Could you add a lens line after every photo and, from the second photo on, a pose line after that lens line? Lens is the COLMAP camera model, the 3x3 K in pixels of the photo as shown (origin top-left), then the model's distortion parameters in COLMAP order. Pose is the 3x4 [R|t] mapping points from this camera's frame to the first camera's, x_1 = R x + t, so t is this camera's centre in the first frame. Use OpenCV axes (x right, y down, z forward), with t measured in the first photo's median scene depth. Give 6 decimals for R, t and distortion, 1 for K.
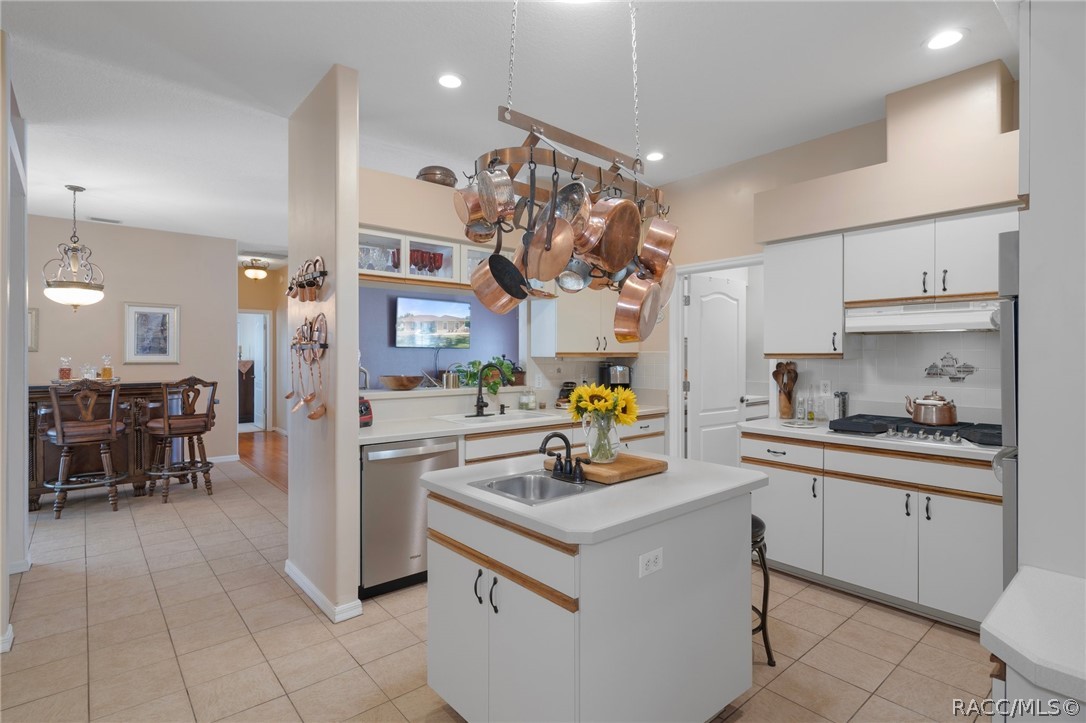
lens RADIAL K [[532.6, 0, 540.2], [0, 532.6, 354.8], [0, 0, 1]] dist [0.000391, -0.000286]
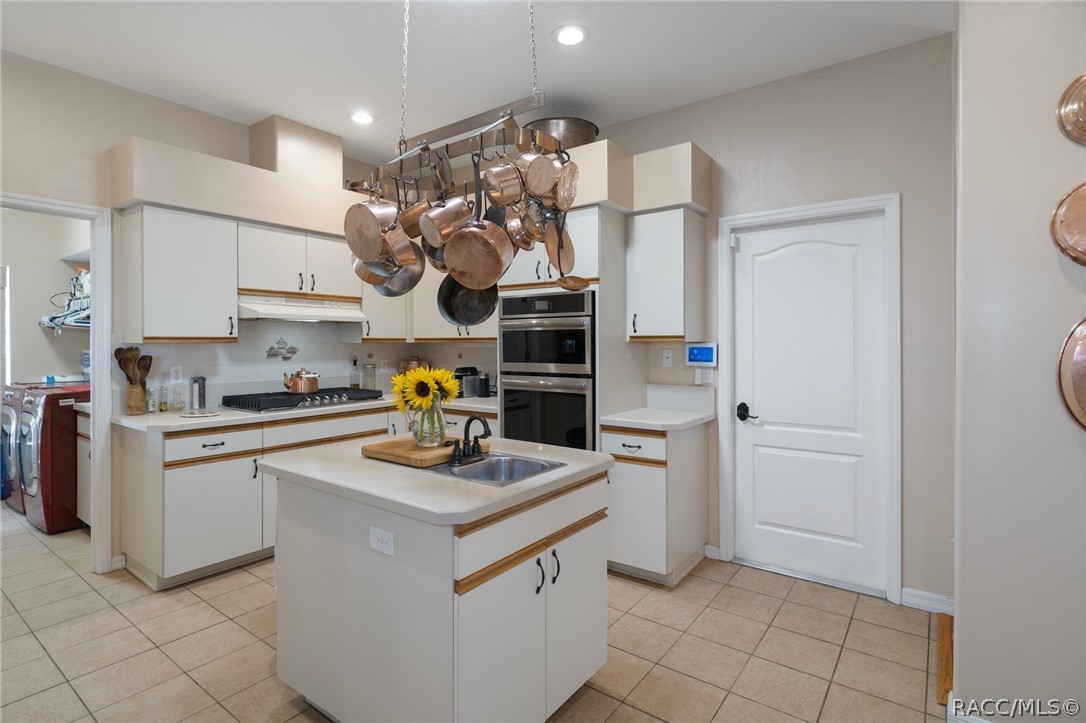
lens RADIAL K [[532.6, 0, 540.2], [0, 532.6, 354.8], [0, 0, 1]] dist [0.000391, -0.000286]
pose [[-0.216472, -0.024355, 0.975985, -0.585402], [-0.000261, 0.999690, 0.024888, 0.004910], [-0.976289, 0.005133, -0.216411, 0.666792]]
